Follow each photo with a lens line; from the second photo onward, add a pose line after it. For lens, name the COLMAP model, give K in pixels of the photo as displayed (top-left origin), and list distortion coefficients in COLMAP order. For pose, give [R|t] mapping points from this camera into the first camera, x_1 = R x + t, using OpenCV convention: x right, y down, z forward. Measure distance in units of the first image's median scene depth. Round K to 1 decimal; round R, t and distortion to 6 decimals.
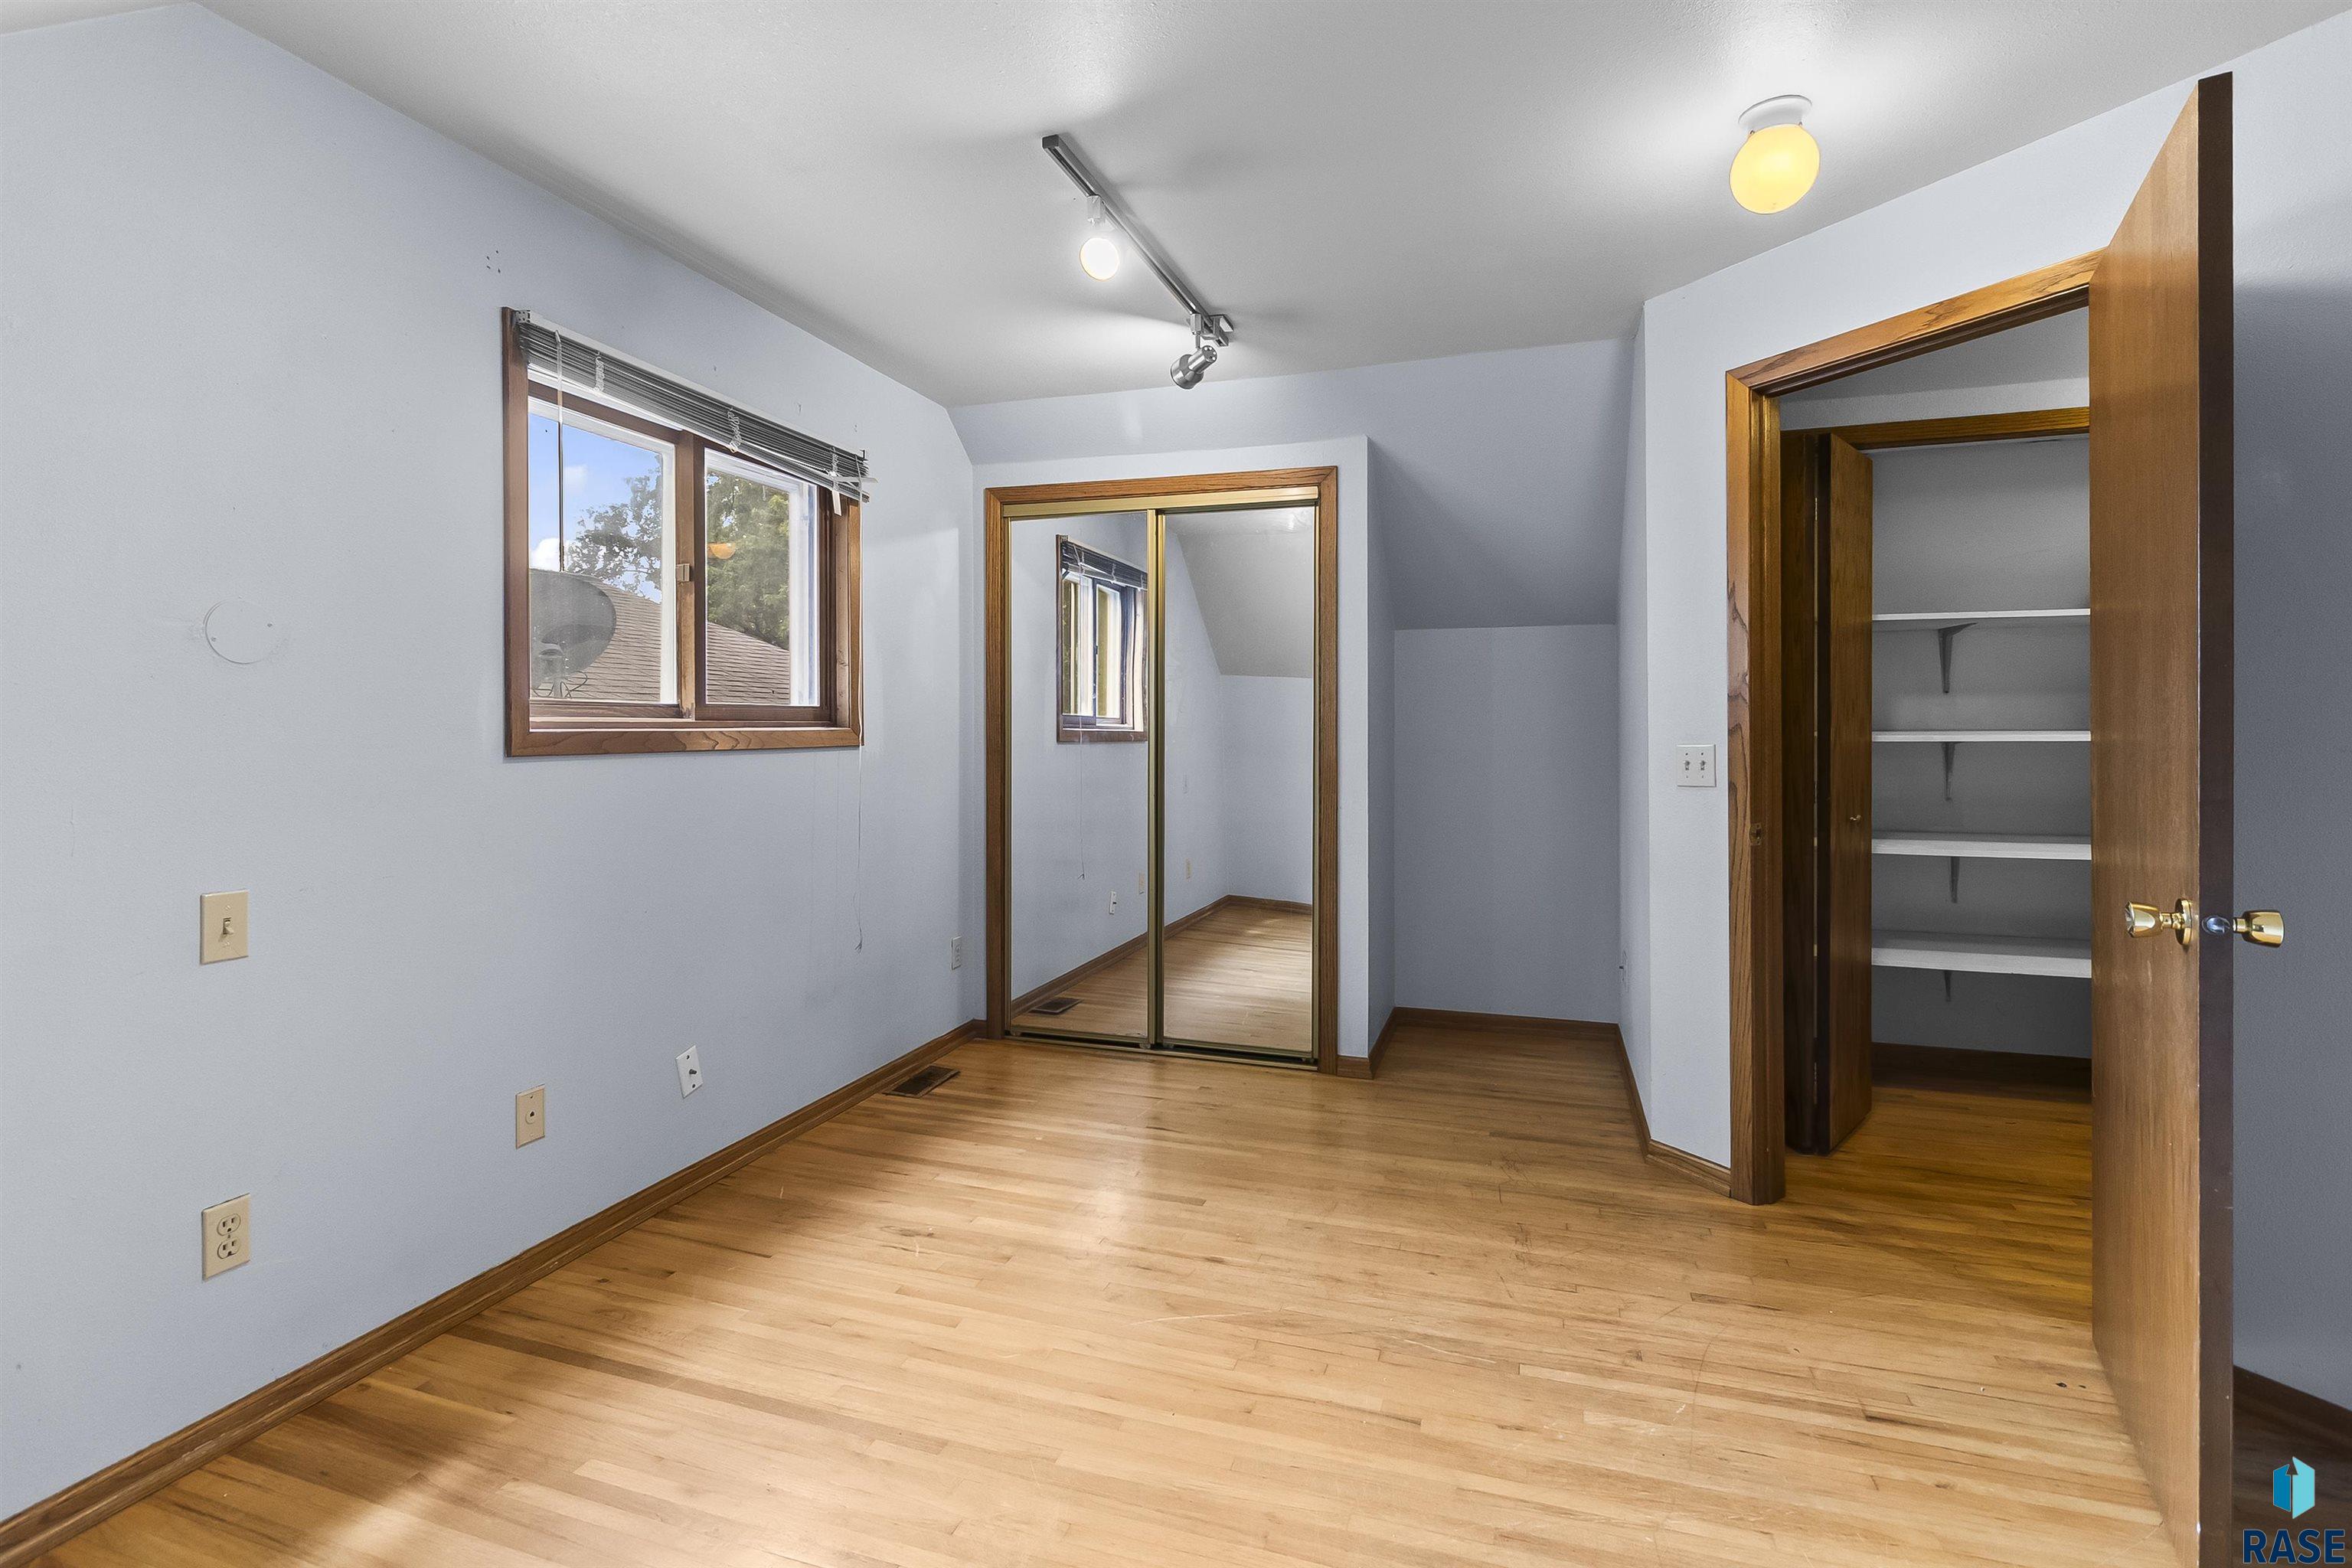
lens RADIAL K [[1088.6, 0, 1173.9], [0, 1088.6, 740.4], [0, 0, 1]] dist [0.000295, -0.000364]
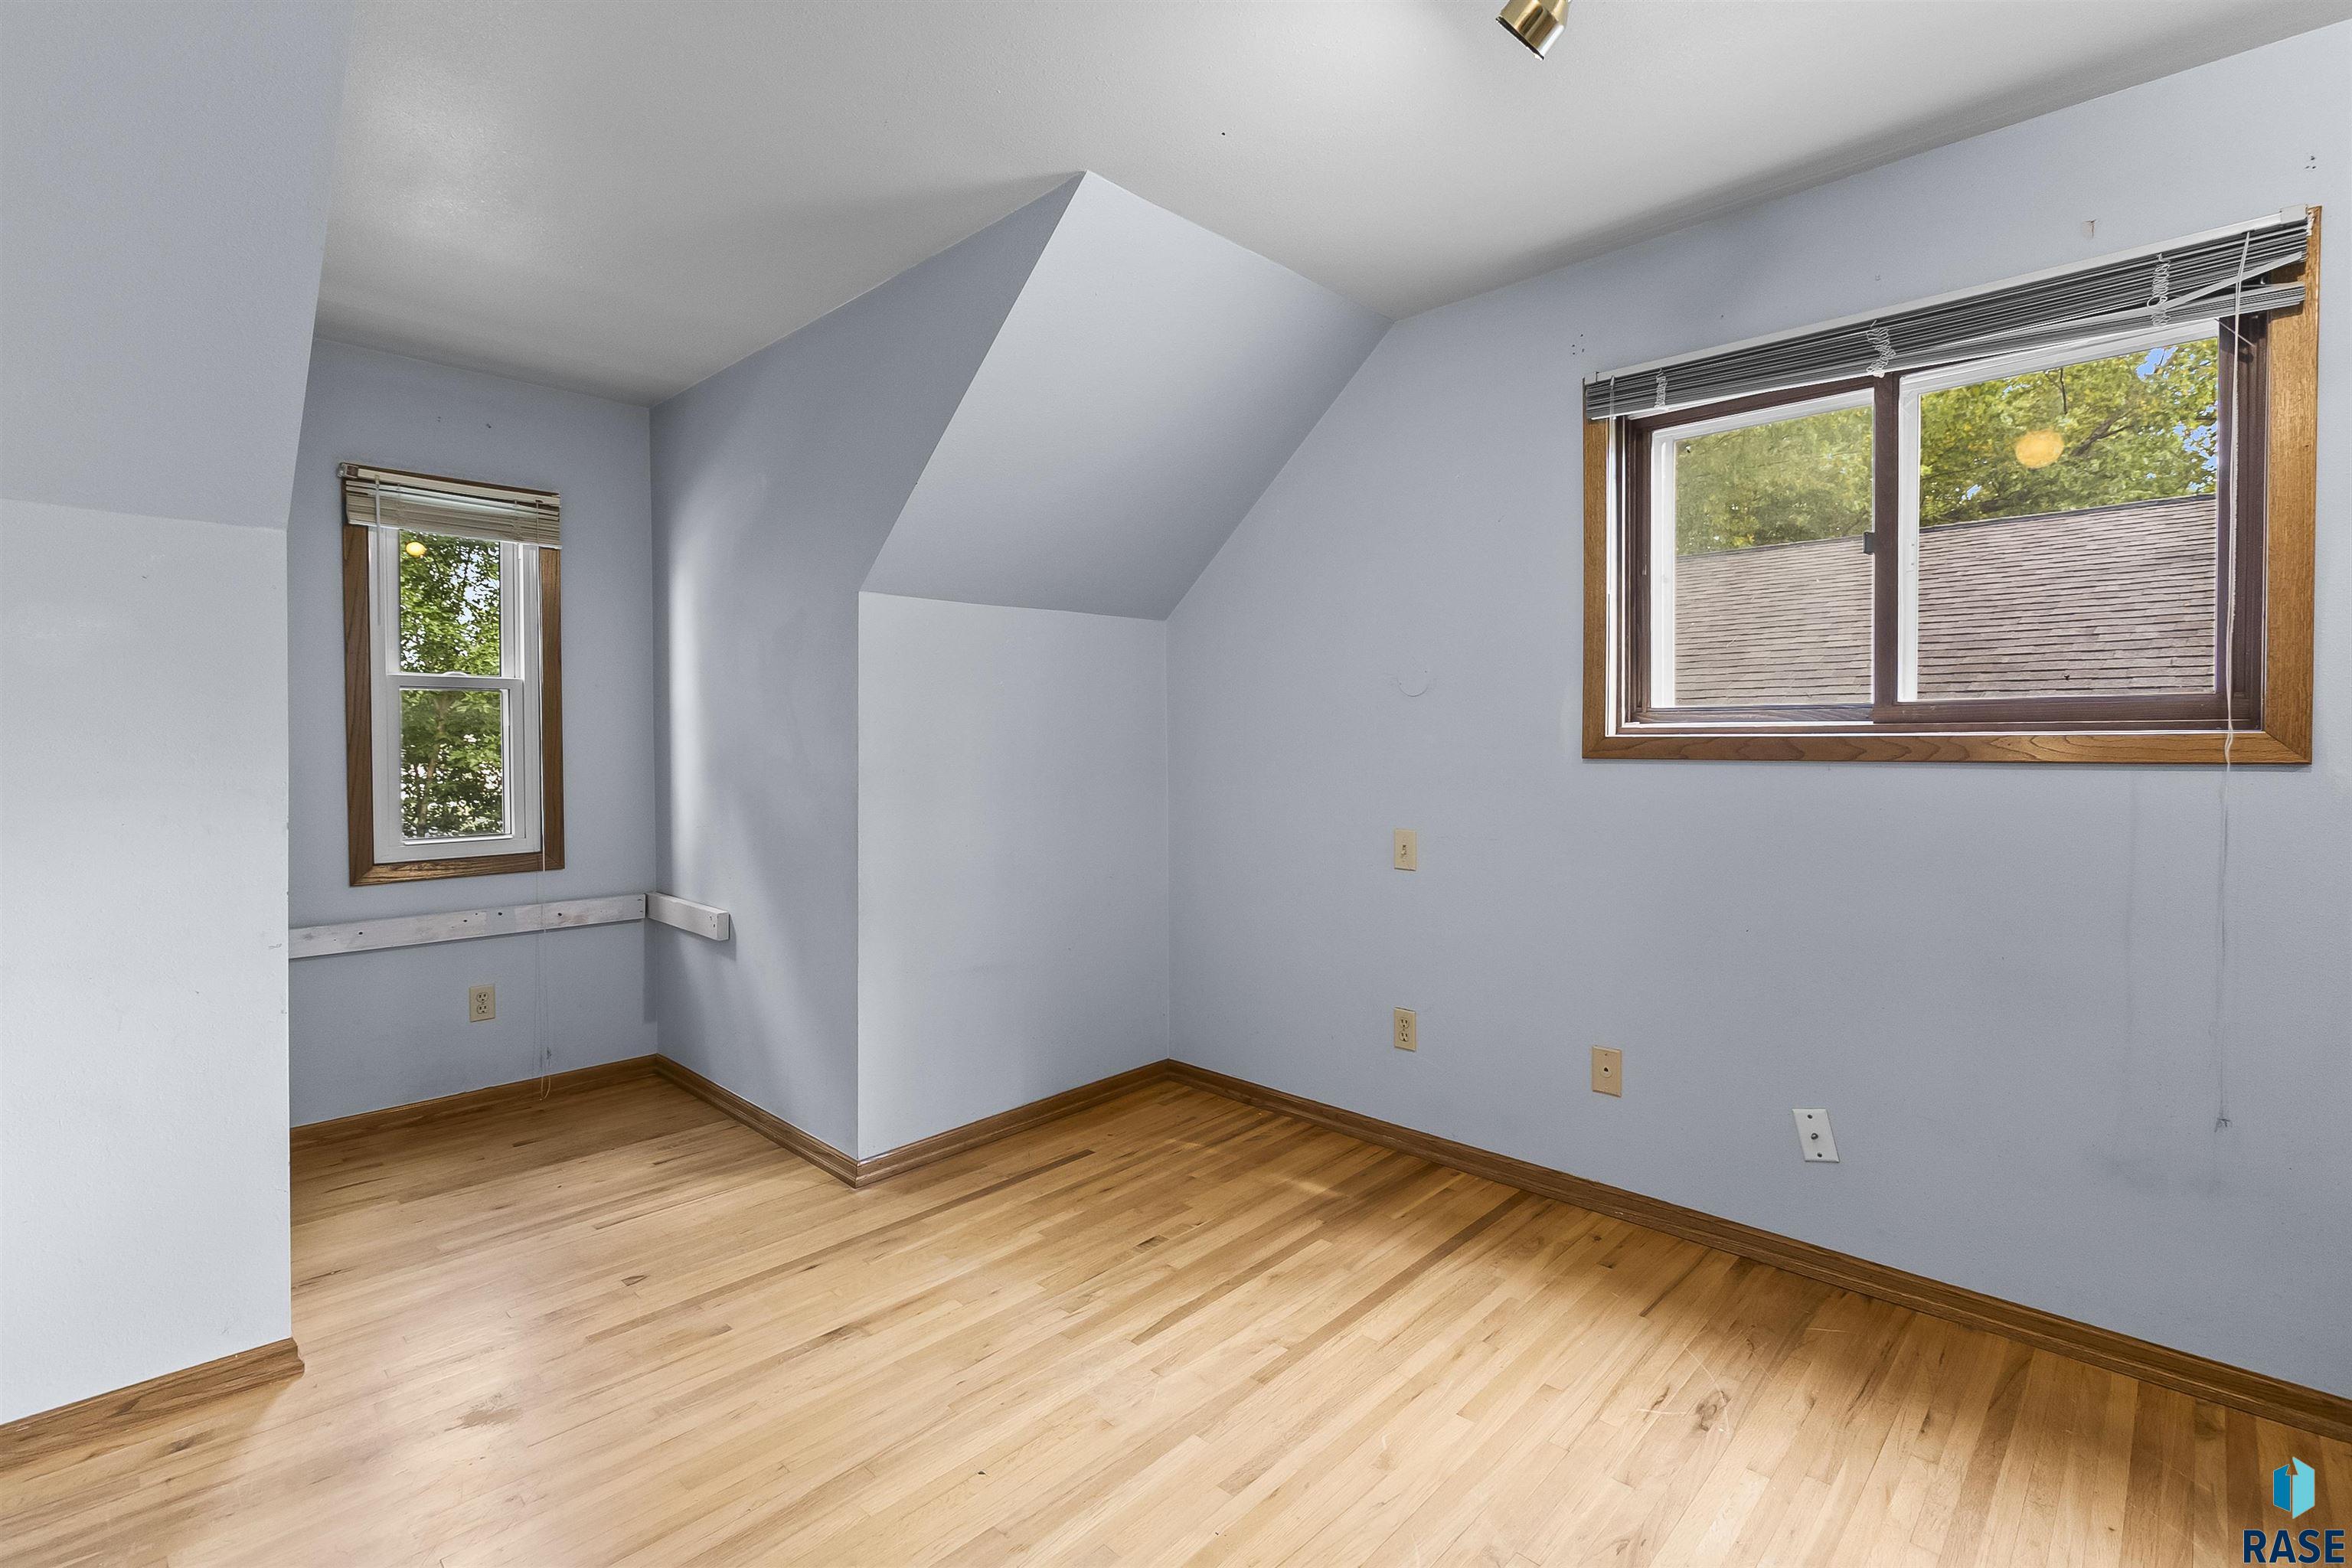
lens RADIAL K [[1088.6, 0, 1173.9], [0, 1088.6, 740.4], [0, 0, 1]] dist [0.000295, -0.000364]
pose [[-0.435767, 0.009064, -0.900014, 0.547627], [-0.003492, 0.999925, 0.011761, -0.013691], [0.900053, 0.008268, -0.435703, 0.929841]]
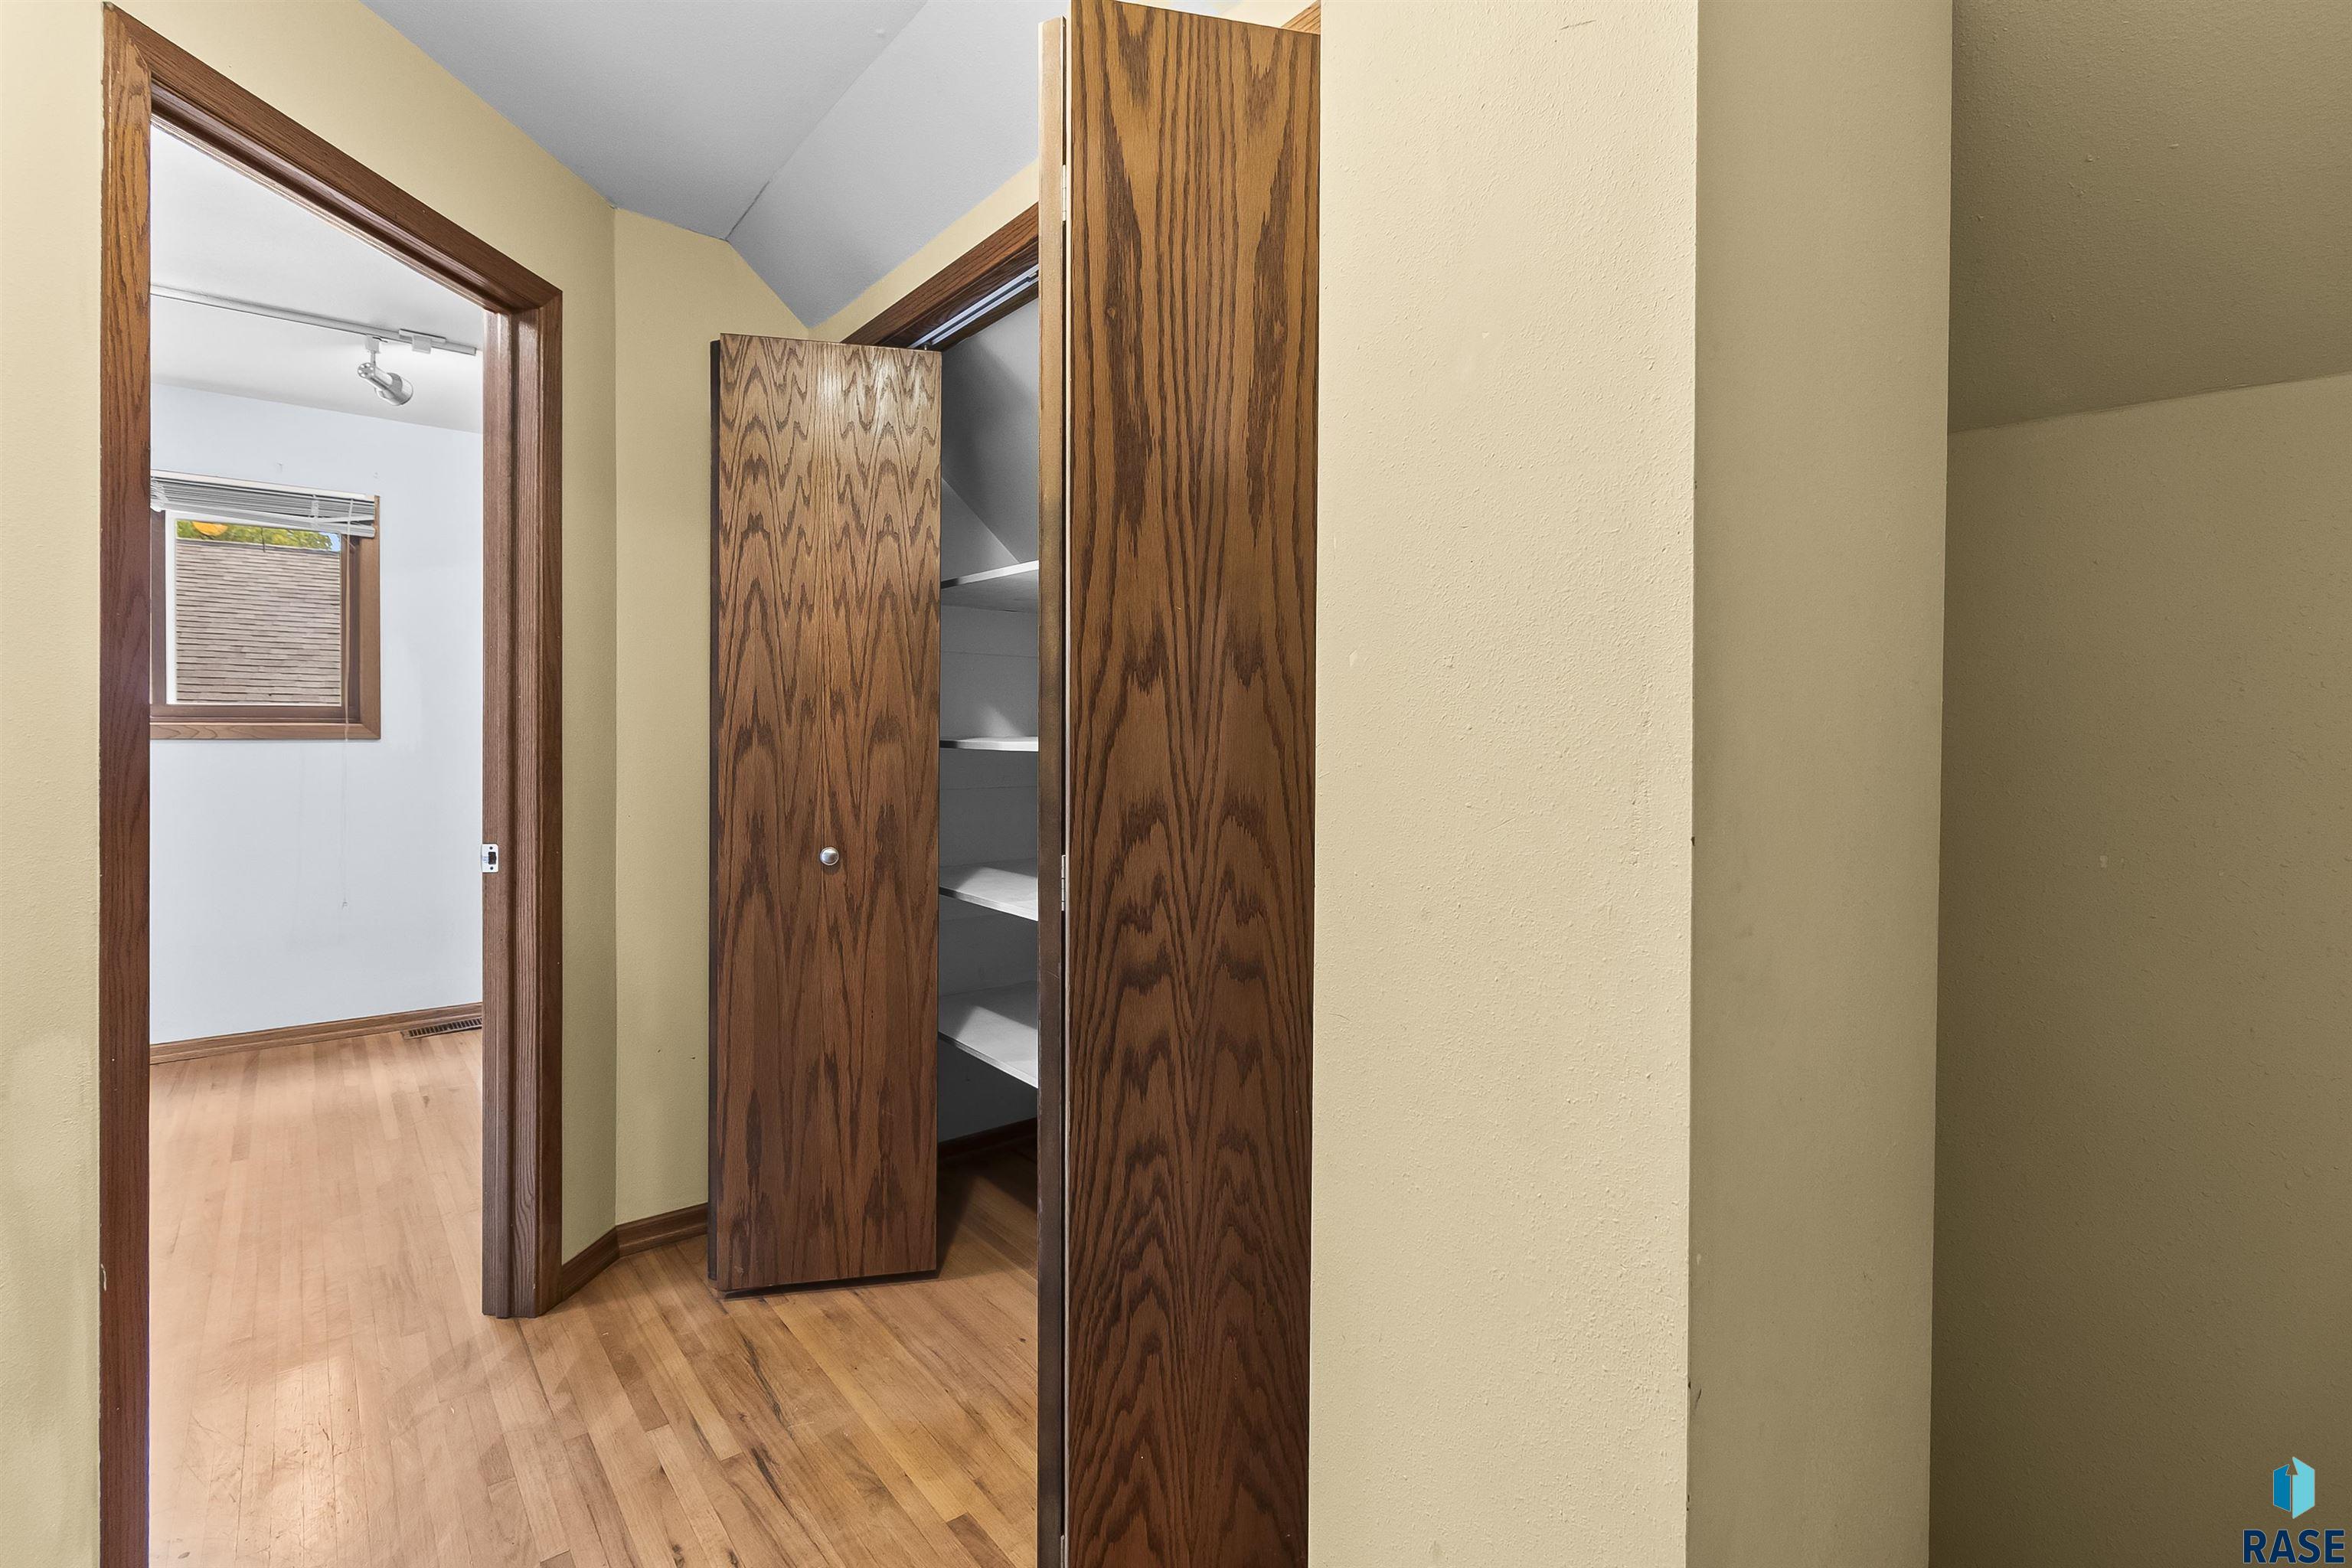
lens RADIAL K [[1088.6, 0, 1173.9], [0, 1088.6, 740.4], [0, 0, 1]] dist [0.000295, -0.000364]
pose [[0.836100, 0.014582, -0.548383, 1.415019], [-0.012914, 0.999893, 0.006899, -0.016199], [0.548425, 0.001314, 0.836199, 0.601244]]
